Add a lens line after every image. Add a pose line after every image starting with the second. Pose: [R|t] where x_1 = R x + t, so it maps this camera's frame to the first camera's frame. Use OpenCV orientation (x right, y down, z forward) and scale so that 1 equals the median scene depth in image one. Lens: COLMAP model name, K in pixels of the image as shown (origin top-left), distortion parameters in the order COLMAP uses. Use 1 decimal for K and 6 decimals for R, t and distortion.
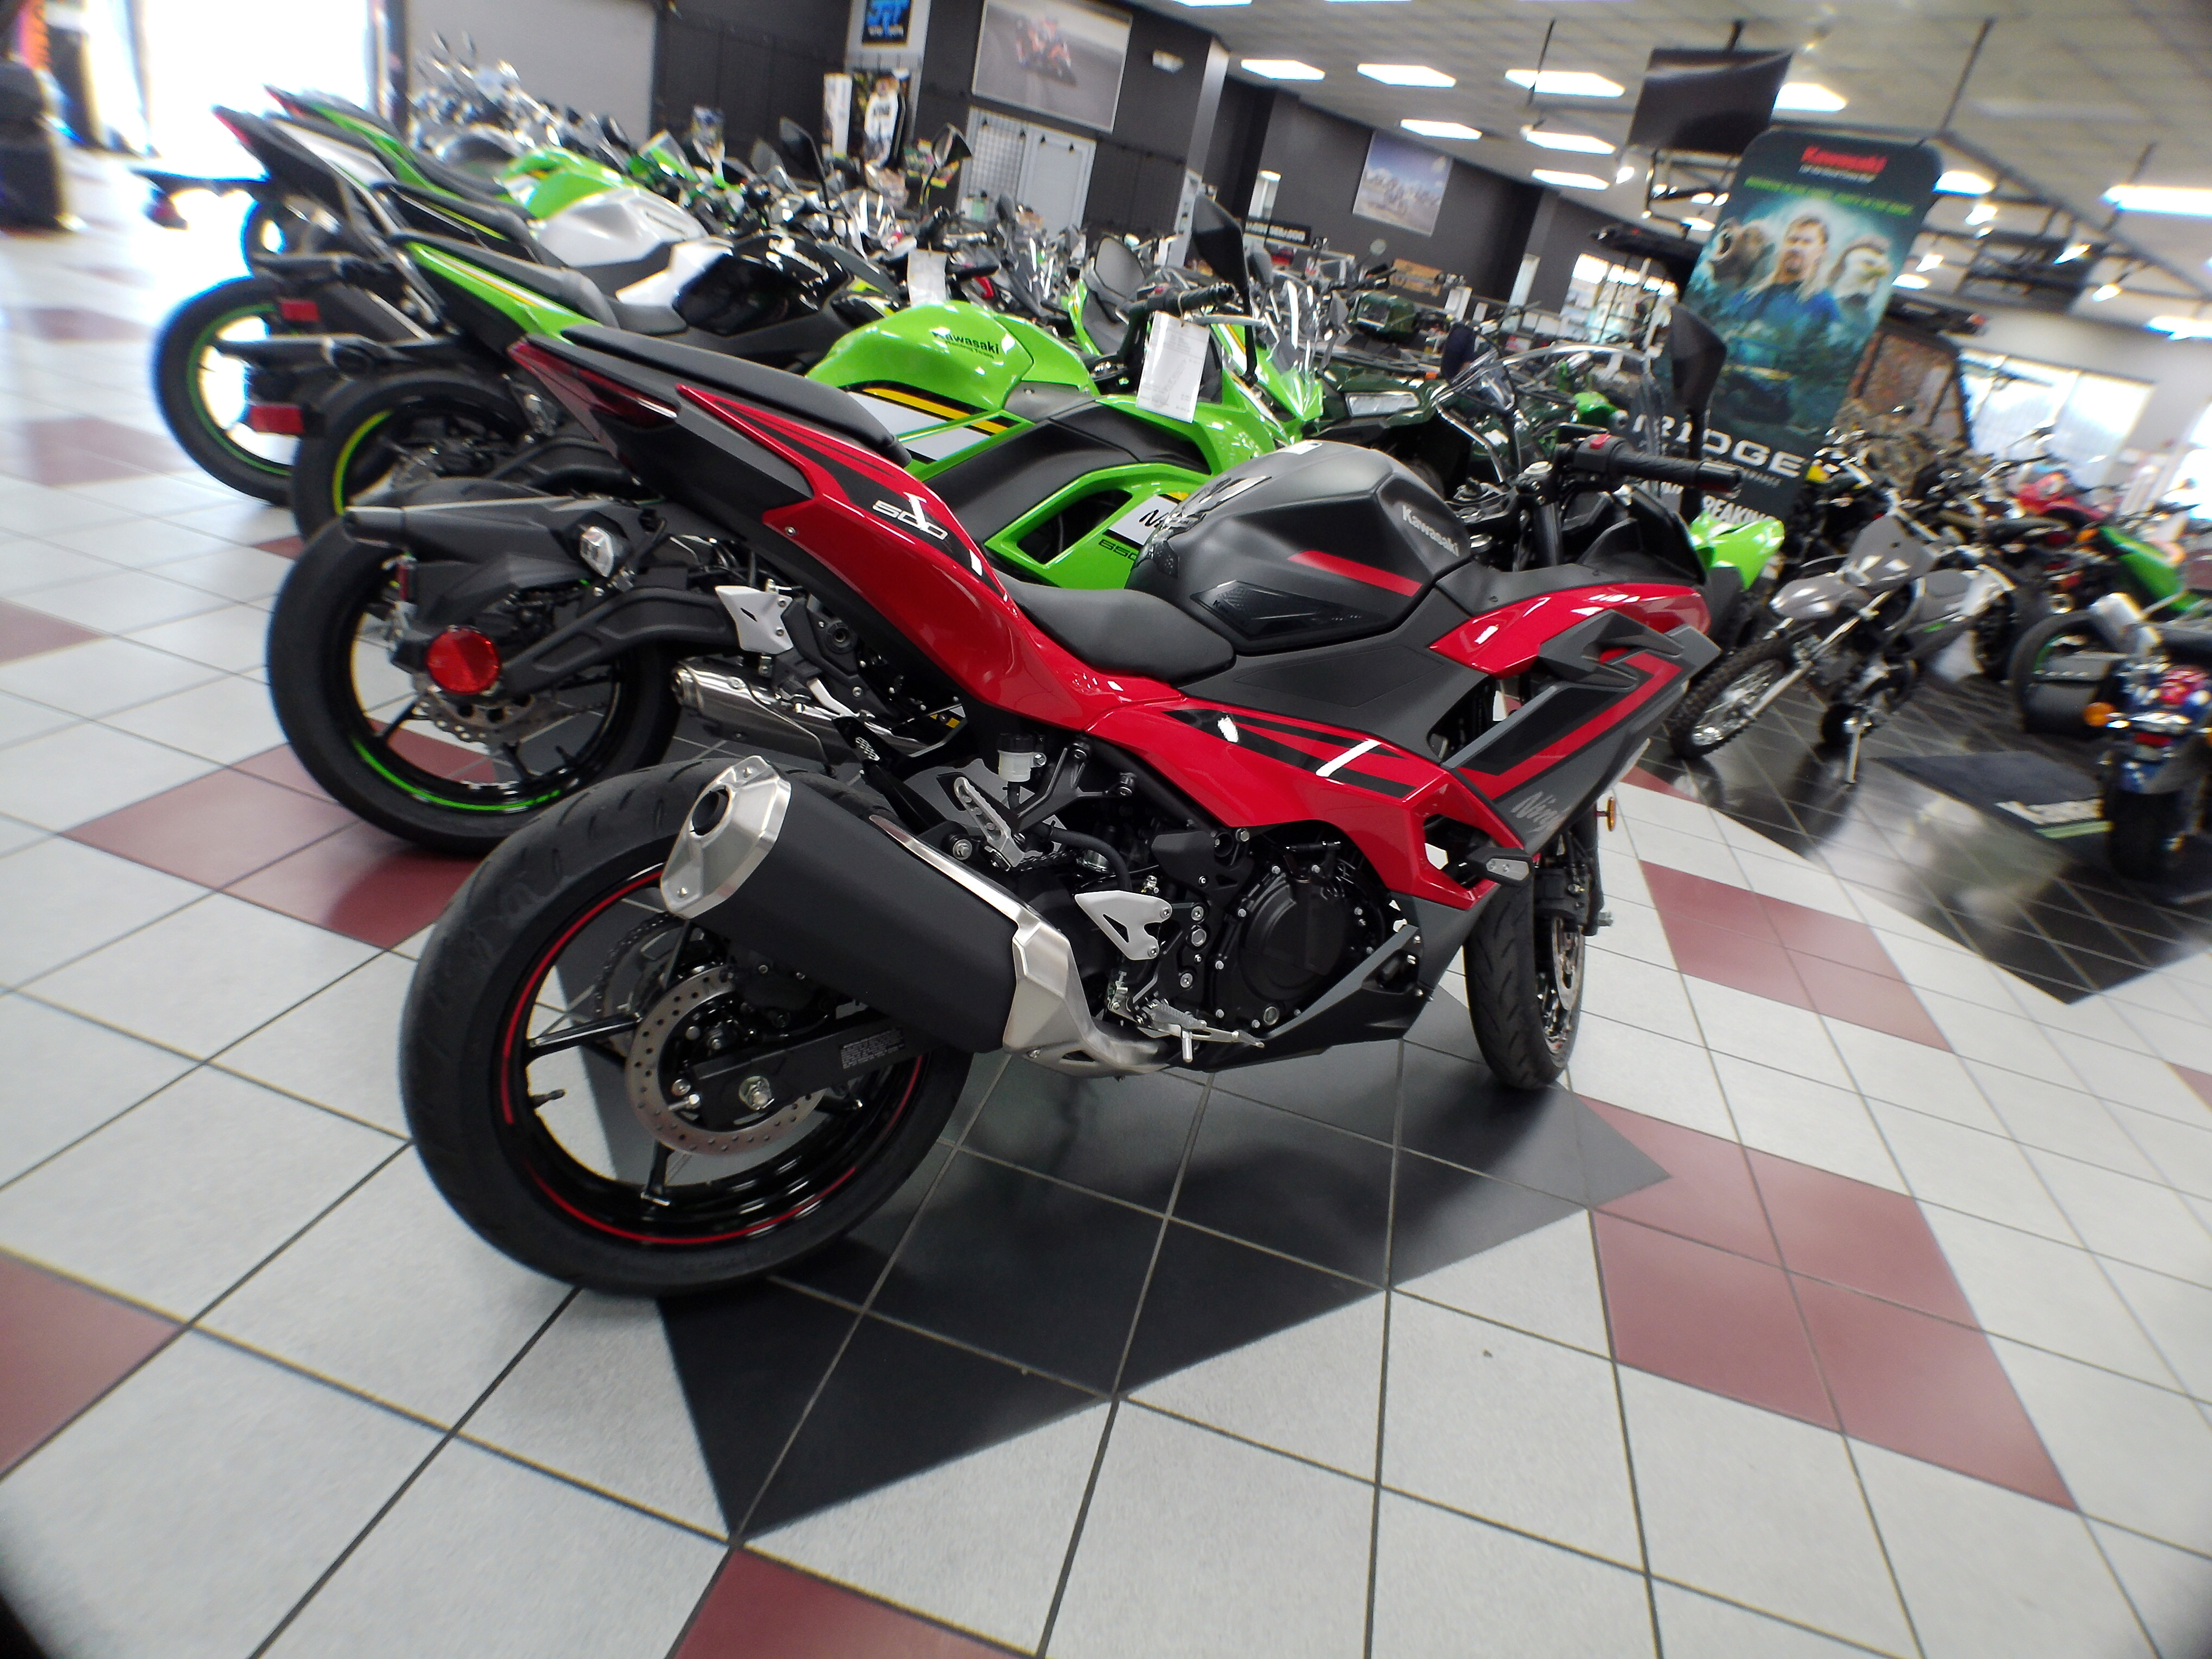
lens RADIAL K [[1199.4, 0, 1123.4], [0, 1199.4, 822.6], [0, 0, 1]] dist [-0.048298, 0.013548]
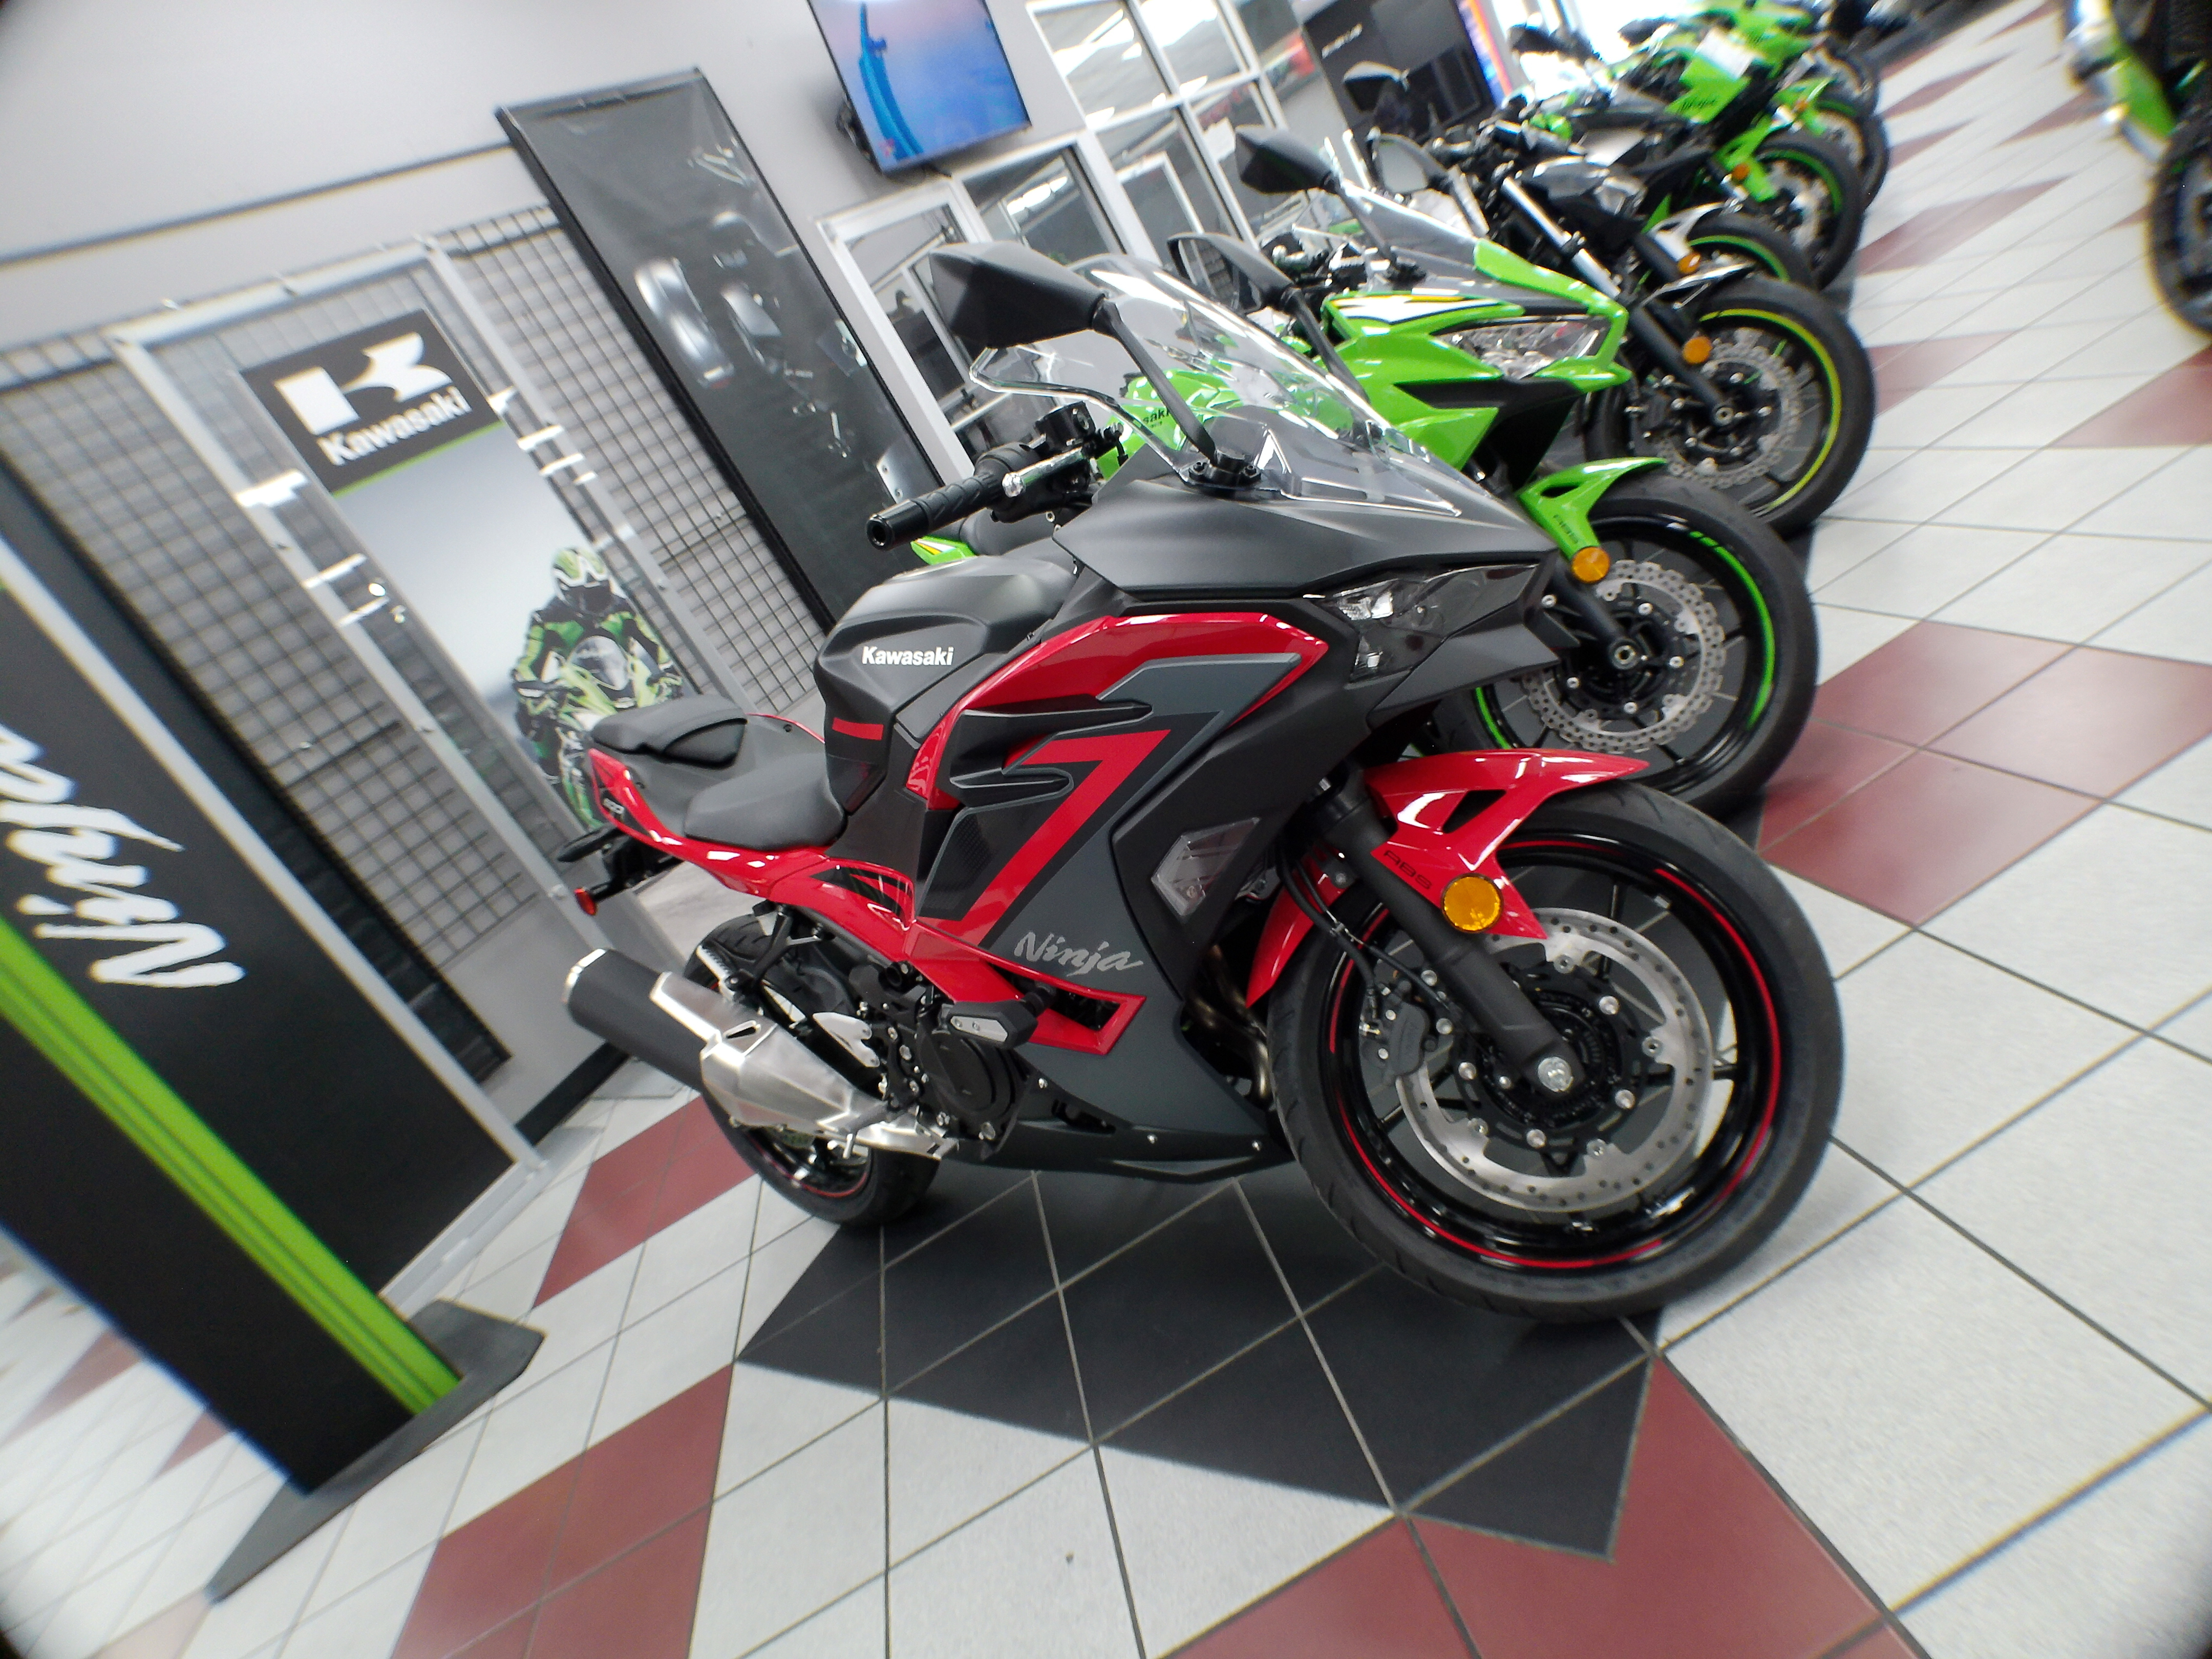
lens RADIAL K [[1199.4, 0, 1119.8], [0, 1199.4, 828.3], [0, 0, 1]] dist [-0.048298, 0.013548]
pose [[0.273242, -0.023444, -0.961660, 1.183908], [0.154479, 0.987797, 0.019812, -0.104714], [0.949460, -0.153970, 0.273529, 0.878884]]
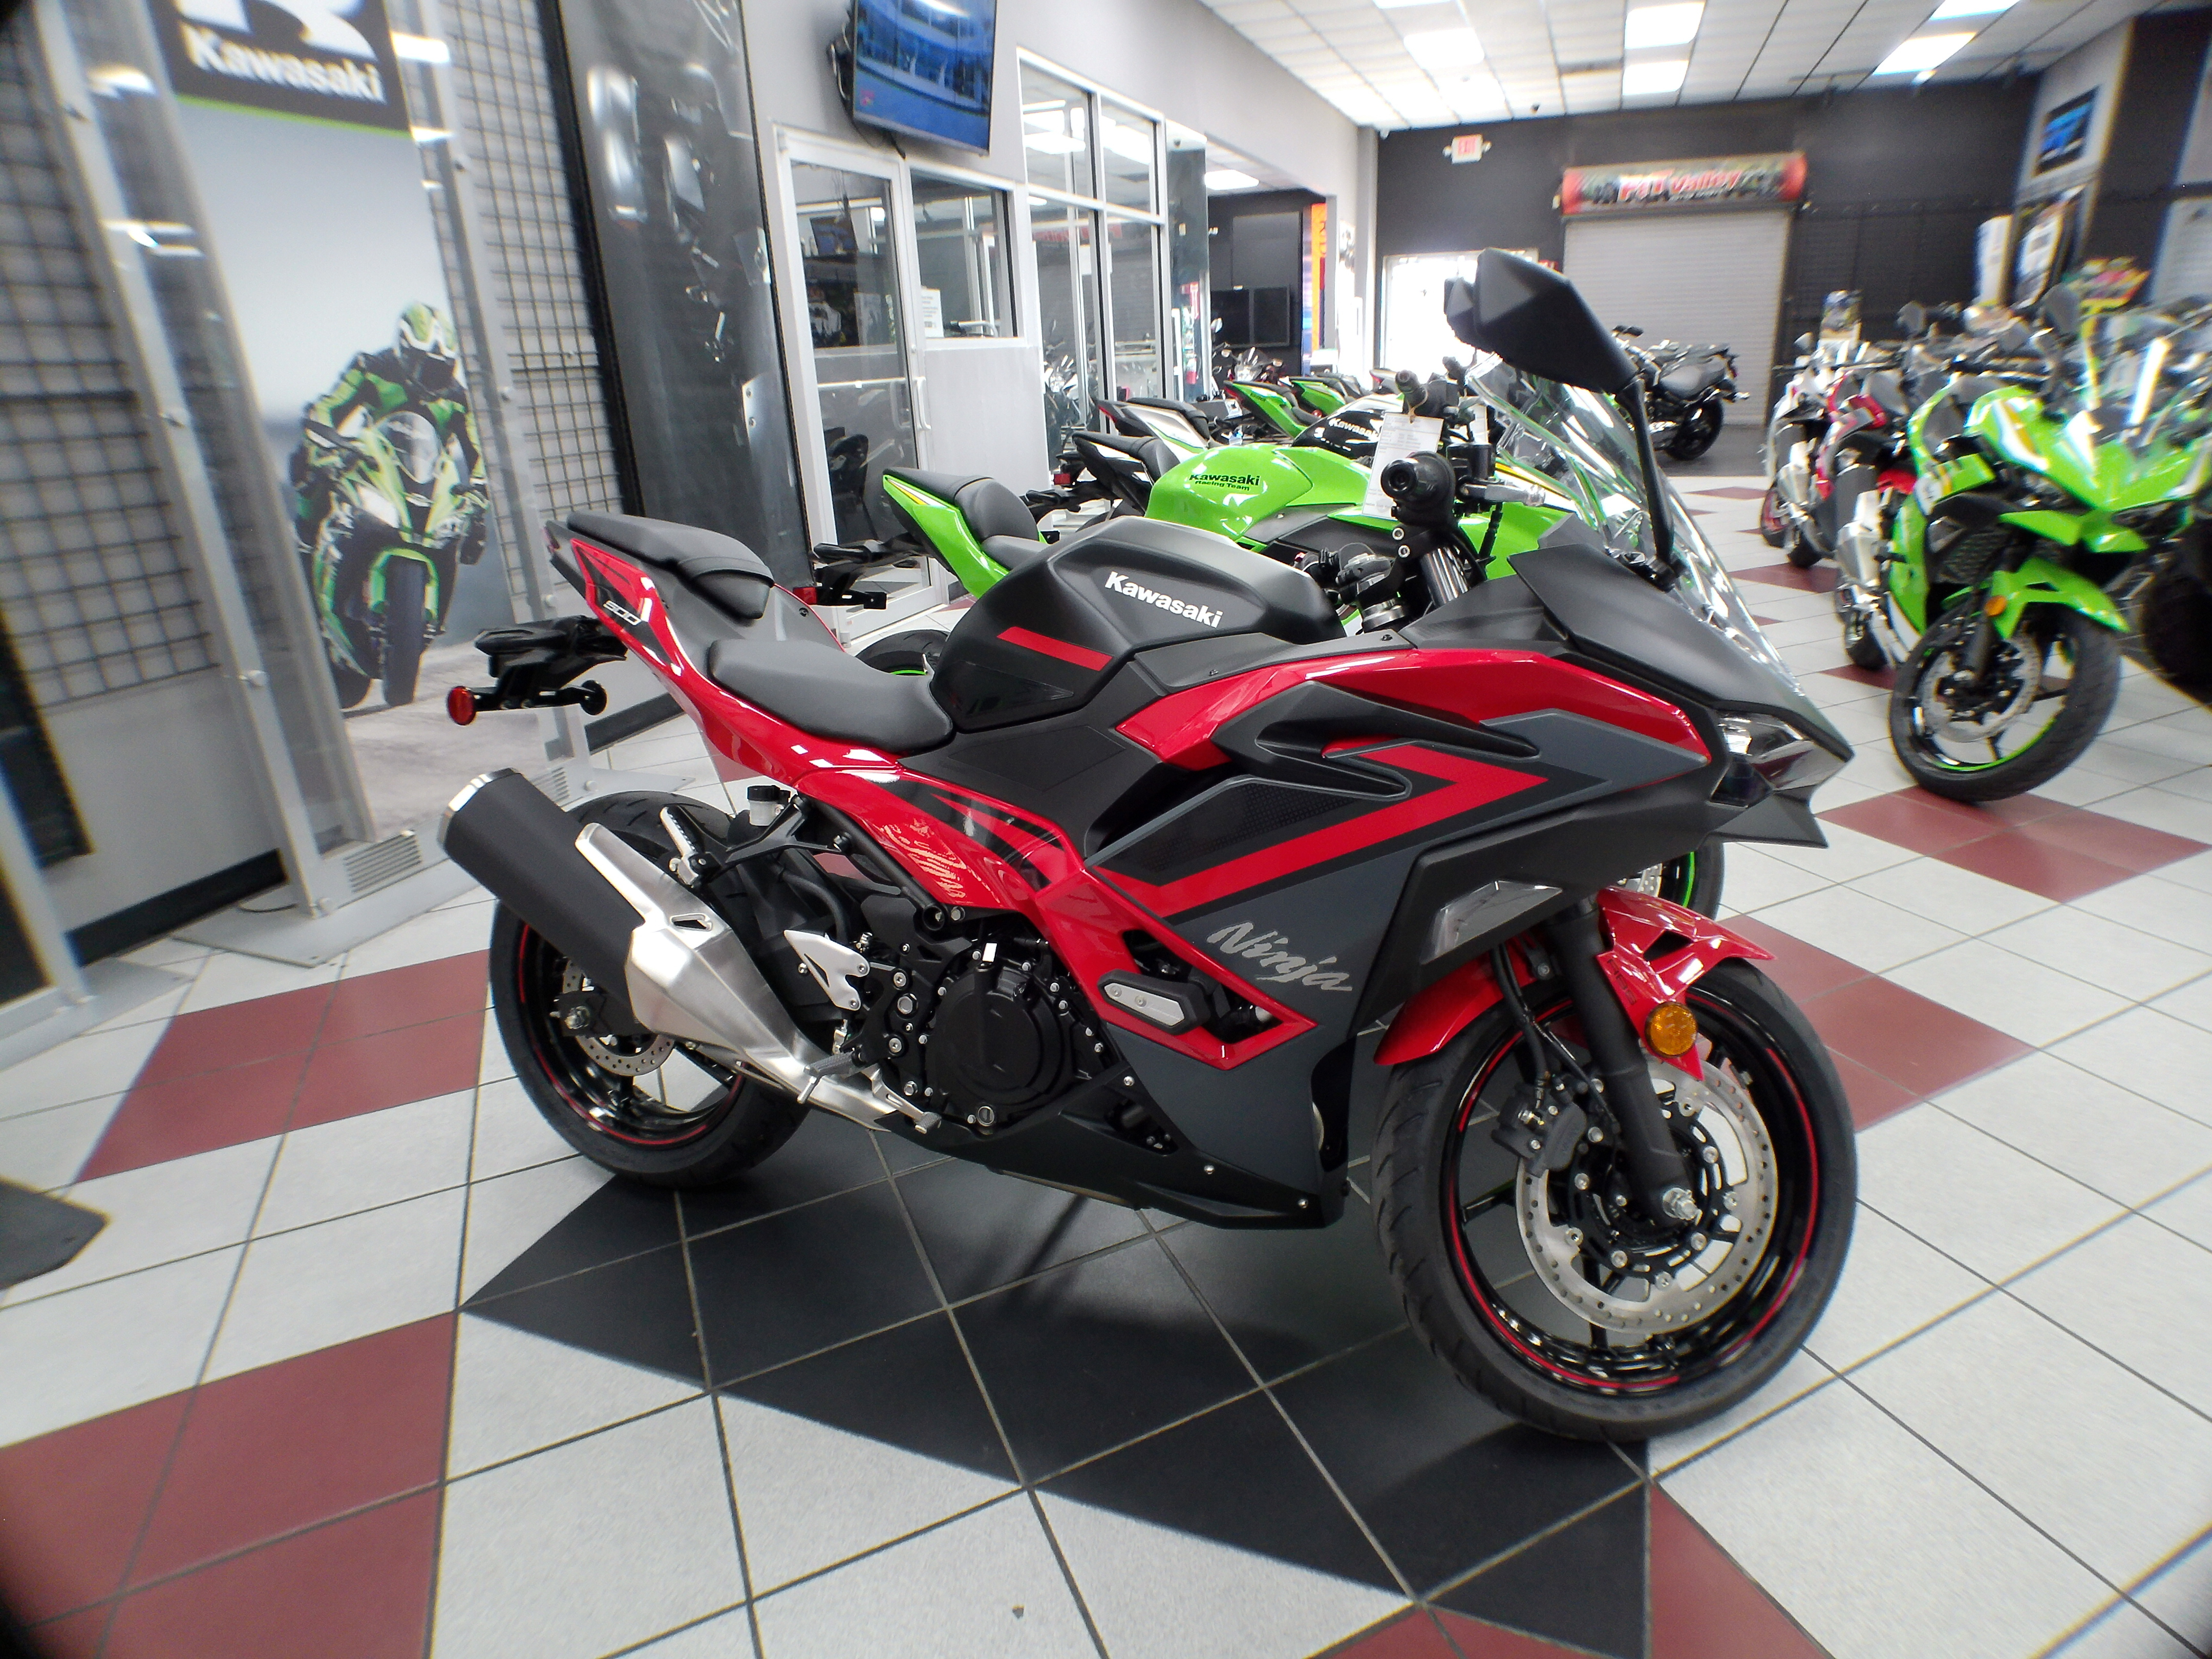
lens RADIAL K [[1199.4, 0, 1128.2], [0, 1199.4, 820.2], [0, 0, 1]] dist [-0.048298, 0.013548]
pose [[0.592690, 0.057649, -0.803365, 0.945123], [-0.190070, 0.979275, -0.069953, -0.022382], [0.782683, 0.194155, 0.591364, 0.496493]]
